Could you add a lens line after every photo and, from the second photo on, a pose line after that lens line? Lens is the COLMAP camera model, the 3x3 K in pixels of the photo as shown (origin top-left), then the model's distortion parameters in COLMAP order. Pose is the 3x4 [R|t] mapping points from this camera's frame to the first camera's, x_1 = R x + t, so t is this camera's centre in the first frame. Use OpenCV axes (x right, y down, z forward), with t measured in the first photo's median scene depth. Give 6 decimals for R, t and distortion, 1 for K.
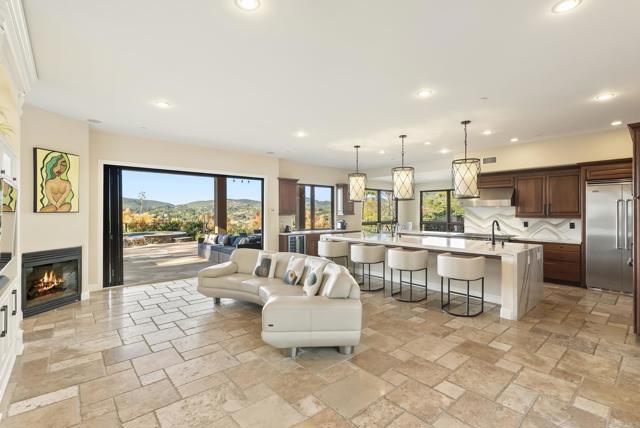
lens RADIAL K [[296.1, 0, 320.0], [0, 296.1, 214.0], [0, 0, 1]] dist [0.000386, 0.000103]
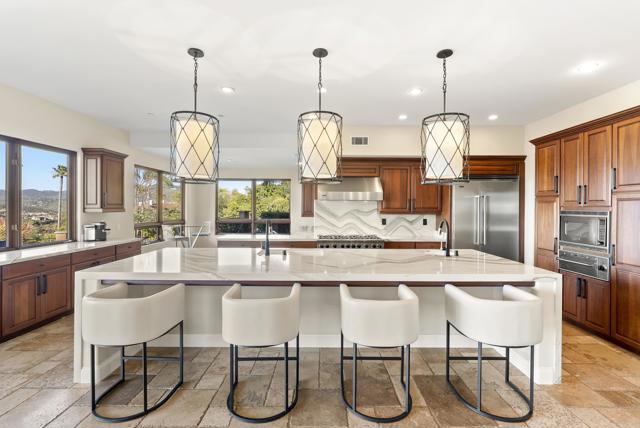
lens RADIAL K [[296.1, 0, 320.0], [0, 296.1, 214.0], [0, 0, 1]] dist [0.000386, 0.000103]
pose [[0.651275, -0.015085, 0.758692, -0.088749], [-0.000090, 0.999801, 0.019957, -0.004939], [-0.758842, -0.013066, 0.651144, 0.583892]]
